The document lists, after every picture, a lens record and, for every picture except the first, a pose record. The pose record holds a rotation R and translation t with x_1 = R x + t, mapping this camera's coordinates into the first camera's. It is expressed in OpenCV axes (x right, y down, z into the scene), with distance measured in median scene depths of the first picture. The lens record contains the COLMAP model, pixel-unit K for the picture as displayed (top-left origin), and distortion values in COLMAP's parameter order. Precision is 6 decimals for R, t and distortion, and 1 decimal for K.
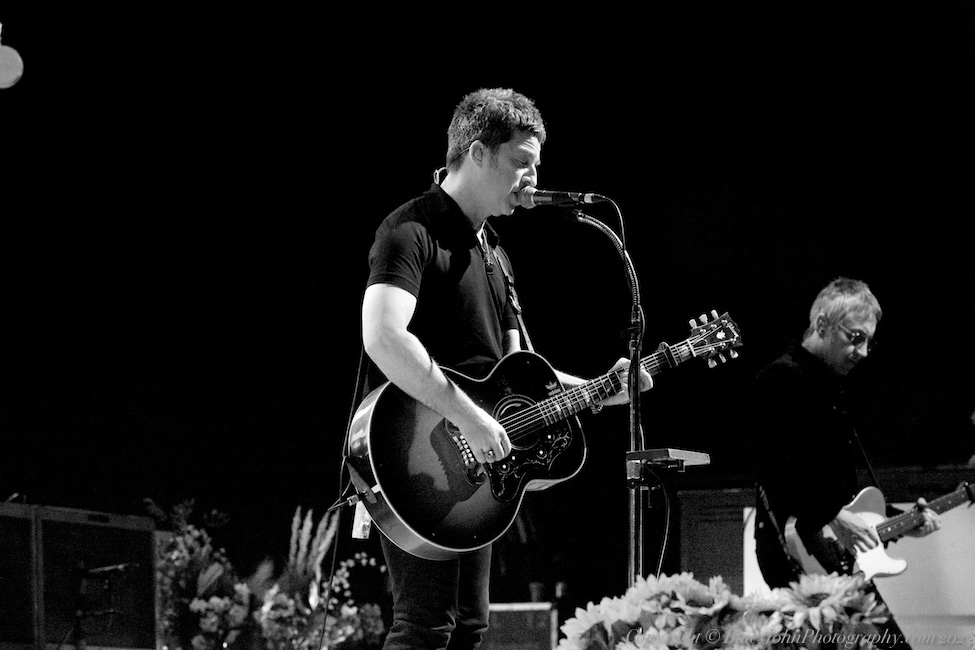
lens RADIAL K [[3431.9, 0, 487.5], [0, 3431.9, 325.0], [0, 0, 1]] dist [0.537520, 1.328852]
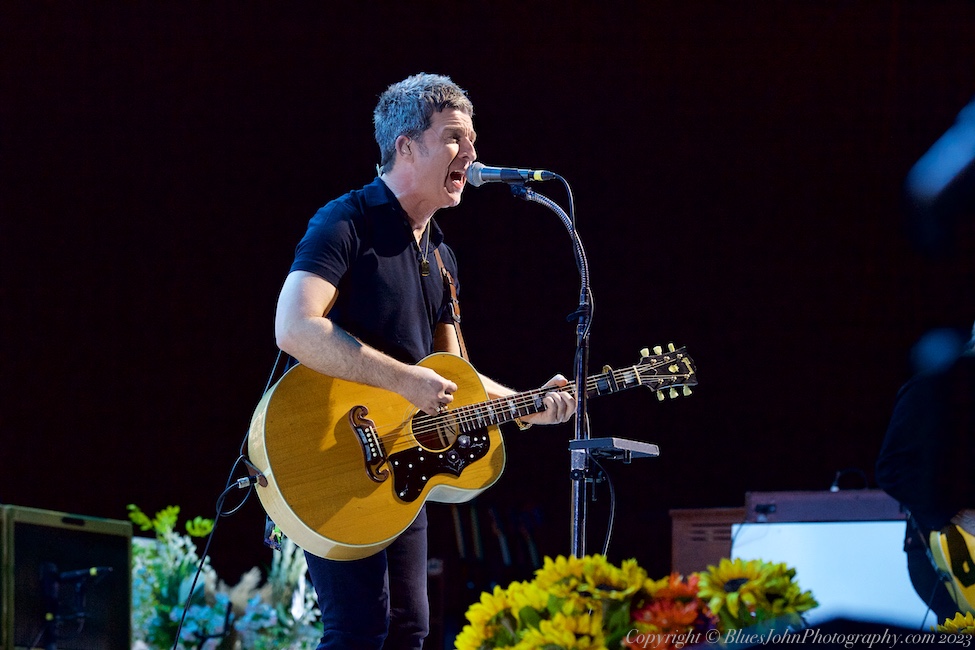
lens RADIAL K [[3242.4, 0, 487.5], [0, 3242.4, 325.0], [0, 0, 1]] dist [0.591823, -2.456604]
pose [[0.999570, 0.018215, -0.022998, 0.033489], [-0.018631, 0.999665, -0.017982, 0.019110], [0.022663, 0.018403, 0.999574, 0.093020]]
